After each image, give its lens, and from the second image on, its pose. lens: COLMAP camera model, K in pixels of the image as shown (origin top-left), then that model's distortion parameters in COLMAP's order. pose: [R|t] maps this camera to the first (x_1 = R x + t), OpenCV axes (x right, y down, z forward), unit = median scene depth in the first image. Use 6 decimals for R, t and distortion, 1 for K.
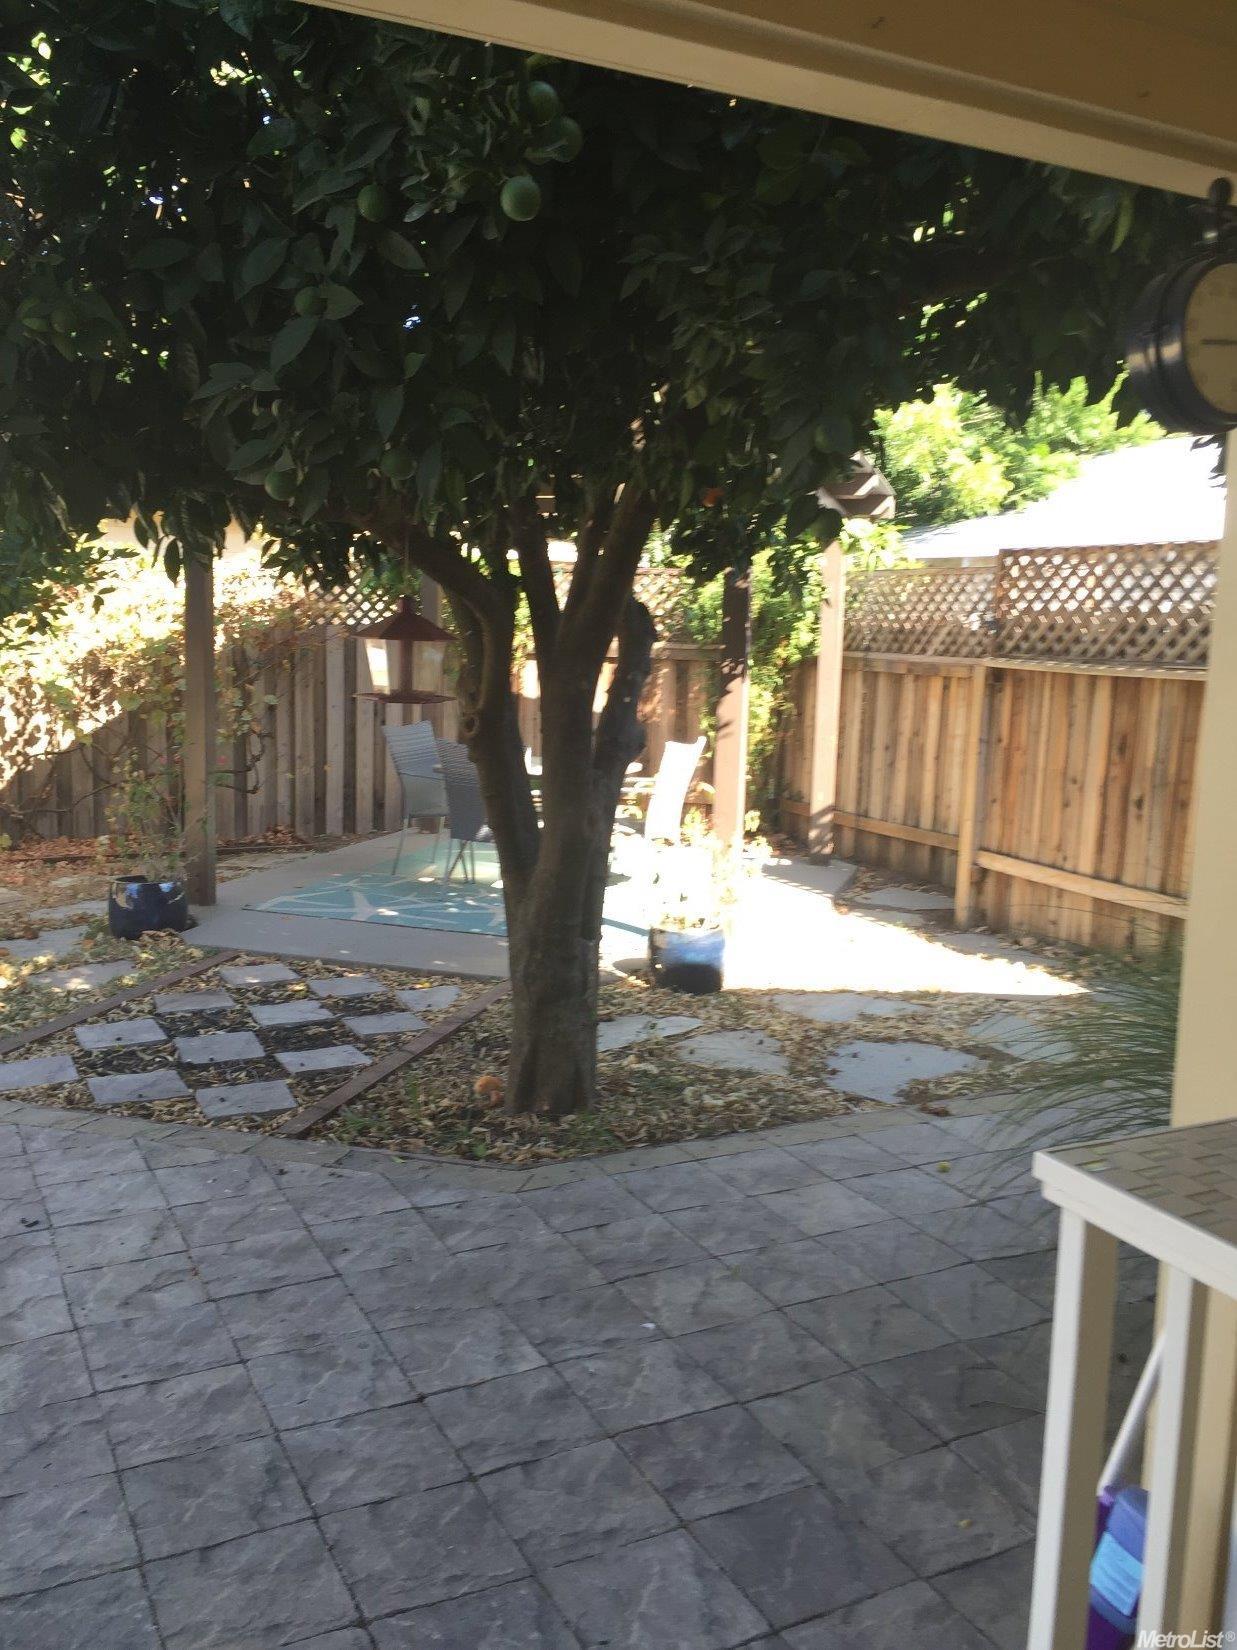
lens RADIAL K [[1397.5, 0, 604.7], [0, 1397.5, 826.1], [0, 0, 1]] dist [0.066723, -0.121377]
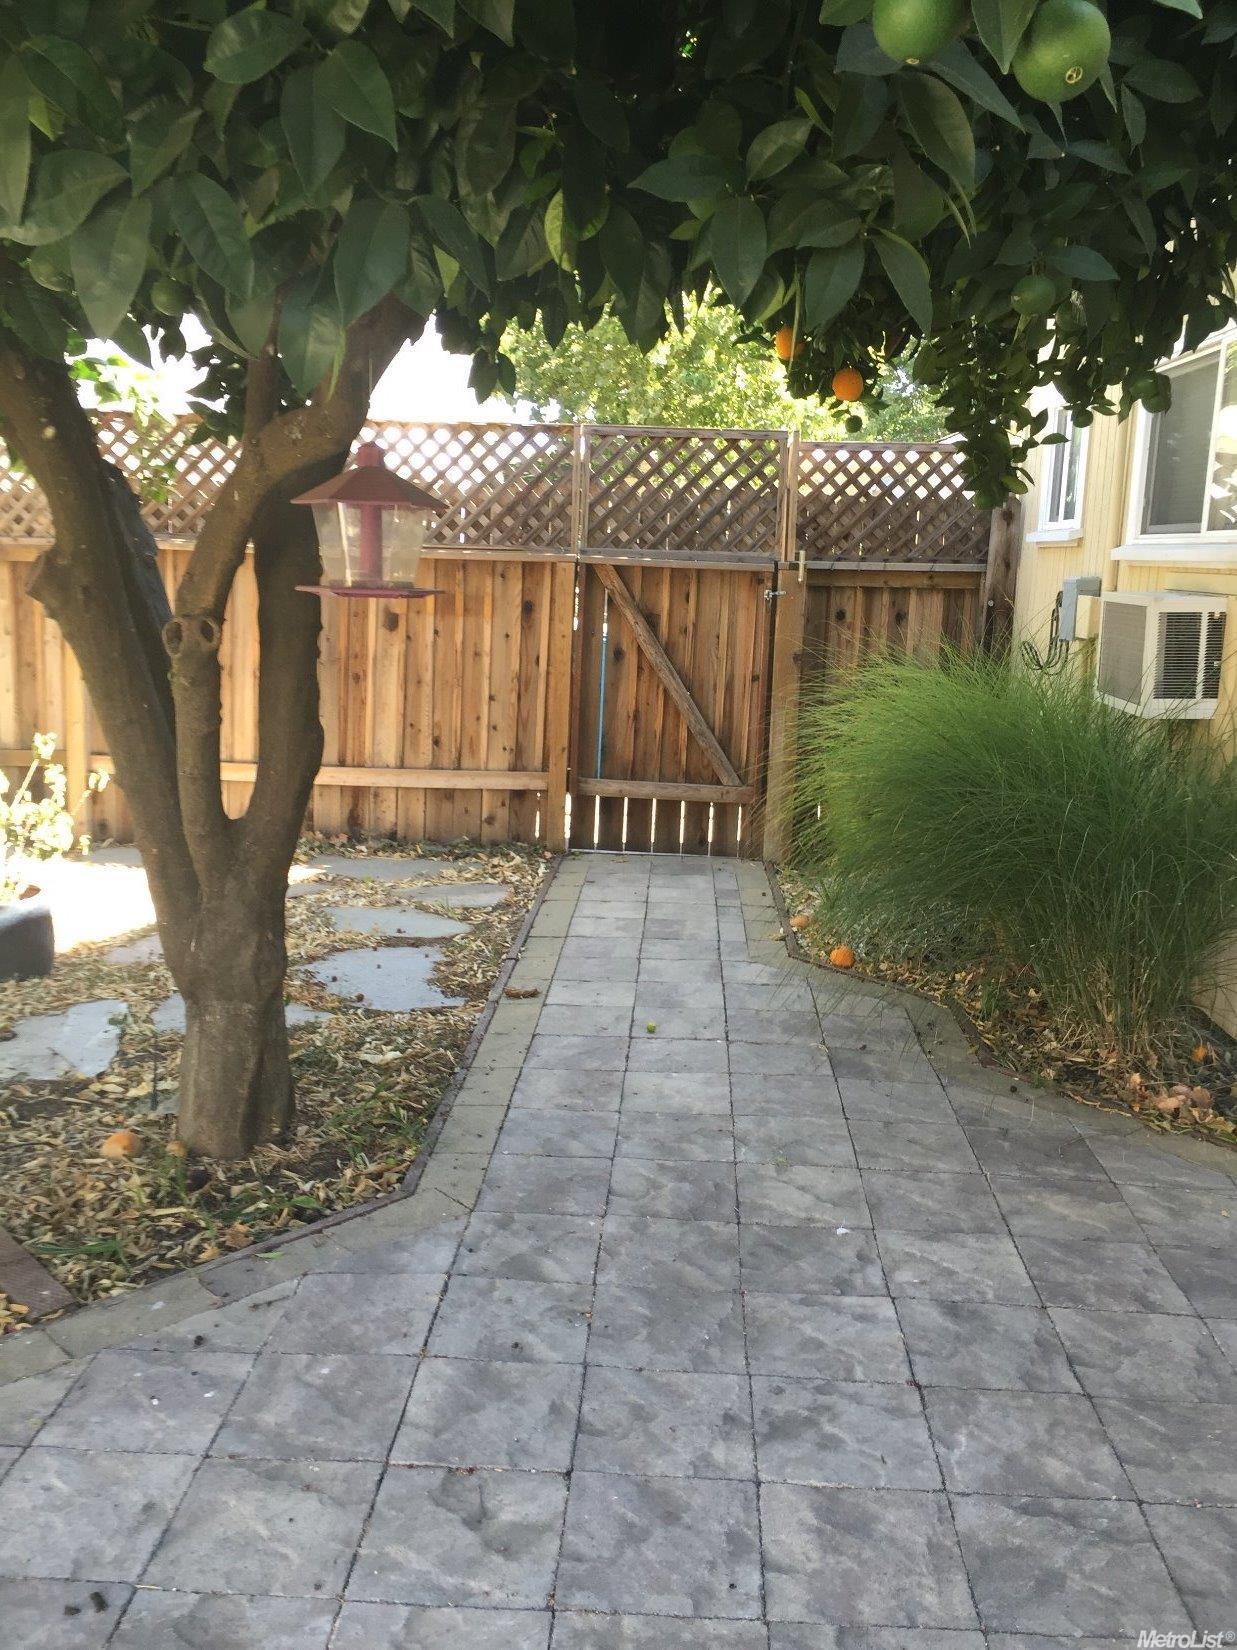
lens RADIAL K [[1397.5, 0, 604.7], [0, 1397.5, 826.1], [0, 0, 1]] dist [0.066723, -0.121377]
pose [[0.505397, -0.181742, 0.843530, -0.709681], [0.111888, 0.983117, 0.144779, -0.068841], [-0.855602, 0.021210, 0.517200, 0.546017]]
